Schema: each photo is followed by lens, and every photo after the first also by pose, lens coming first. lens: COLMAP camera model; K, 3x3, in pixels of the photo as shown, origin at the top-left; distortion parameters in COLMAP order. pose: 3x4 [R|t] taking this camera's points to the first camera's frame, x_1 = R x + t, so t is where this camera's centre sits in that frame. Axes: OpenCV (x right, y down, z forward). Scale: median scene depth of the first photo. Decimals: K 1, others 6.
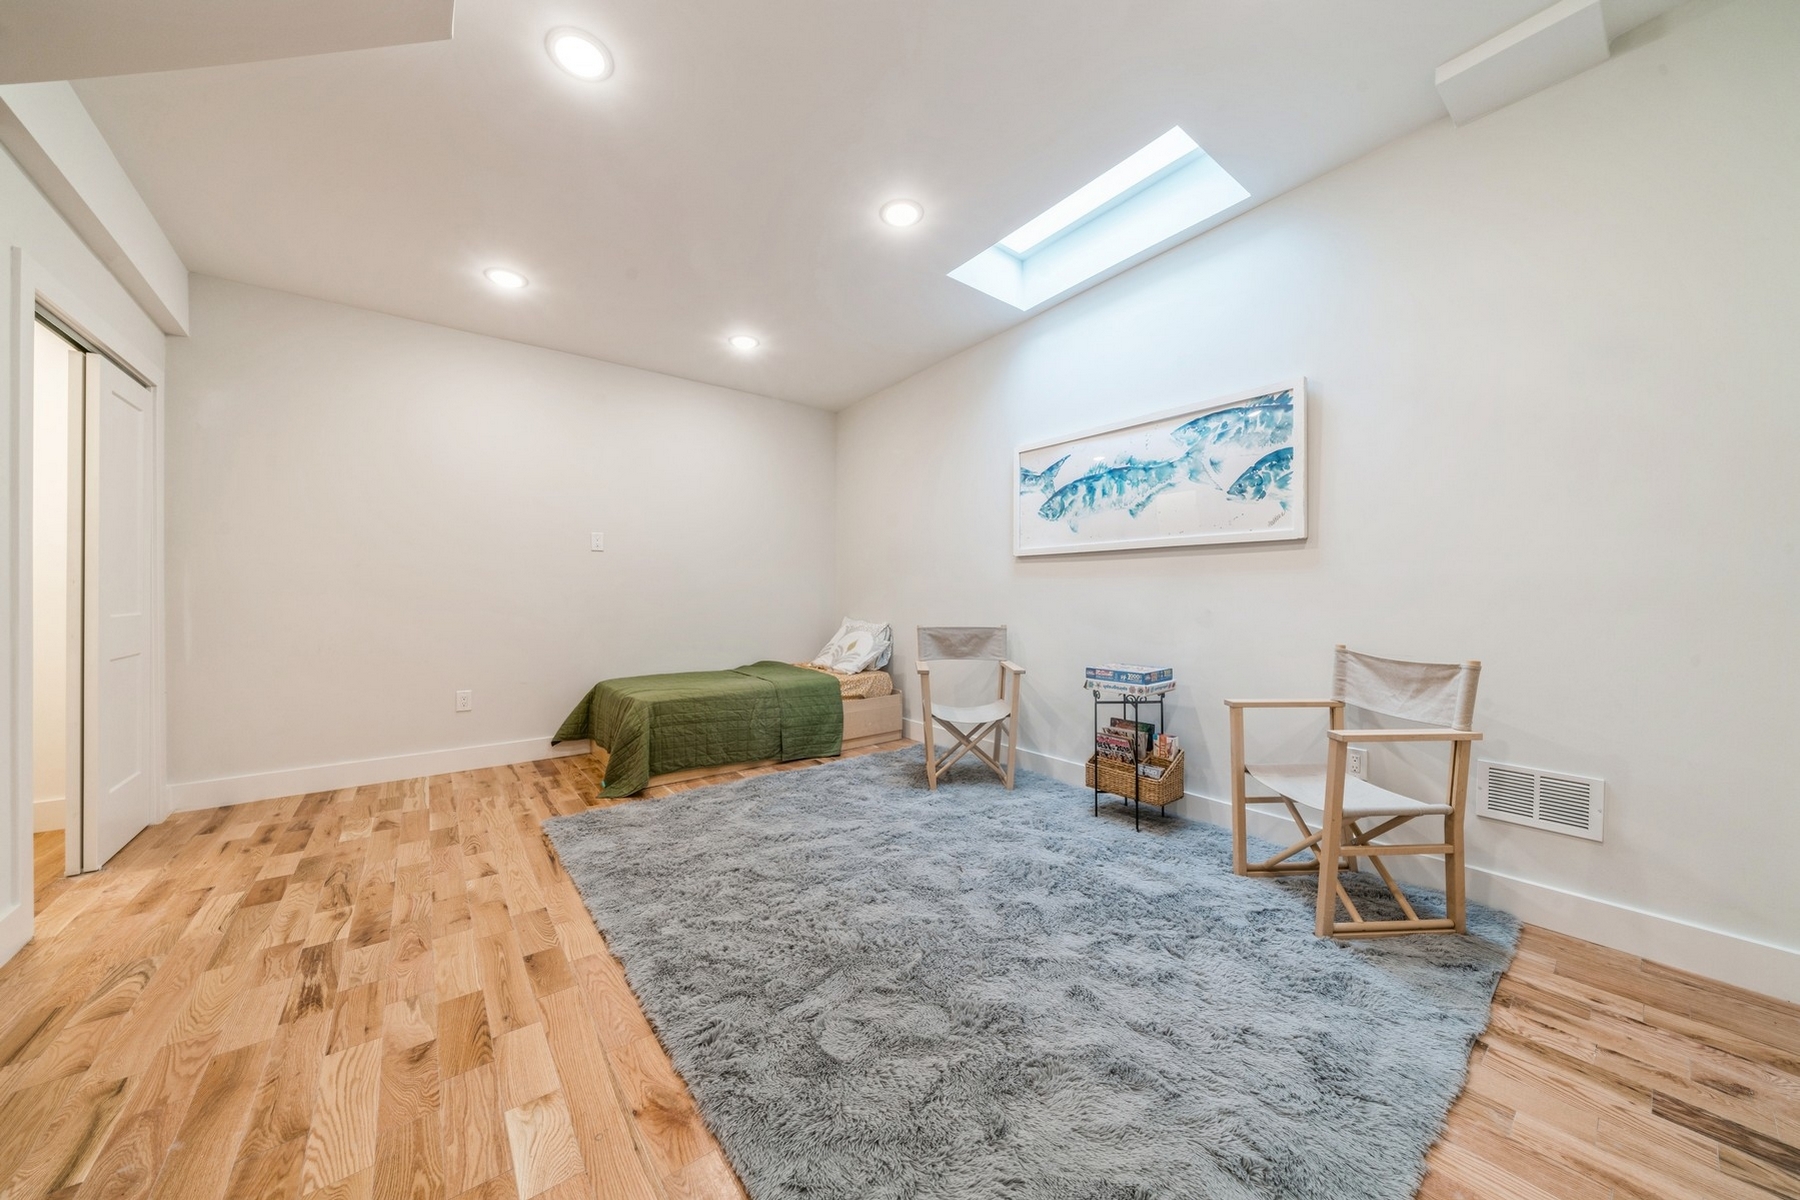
lens RADIAL K [[617.5, 0, 904.3], [0, 617.5, 583.6], [0, 0, 1]] dist [-0.005074, -0.000129]
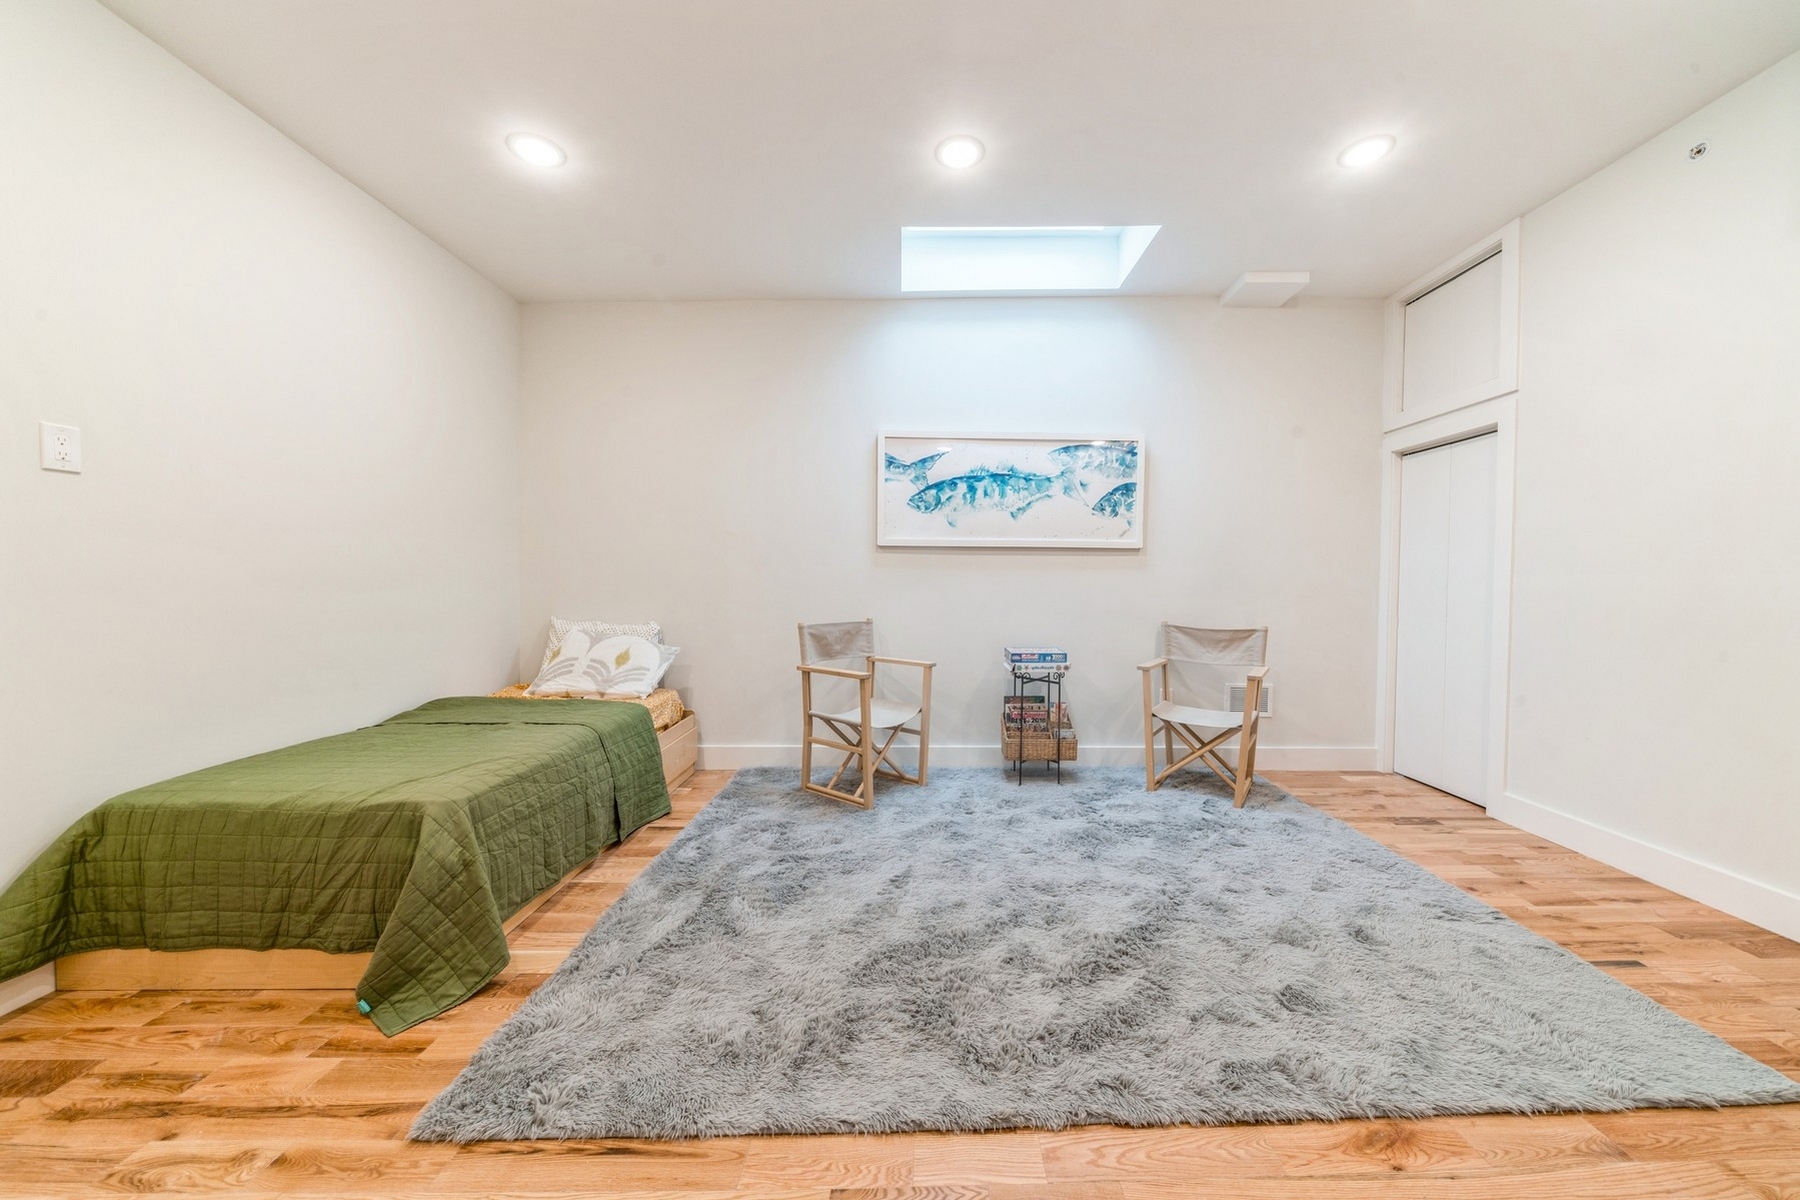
lens RADIAL K [[617.5, 0, 904.3], [0, 617.5, 583.6], [0, 0, 1]] dist [-0.005074, -0.000129]
pose [[0.606083, 0.002115, 0.795399, -0.676966], [-0.024232, 0.999581, 0.015807, -0.000960], [-0.795032, -0.028854, 0.605881, 0.470572]]
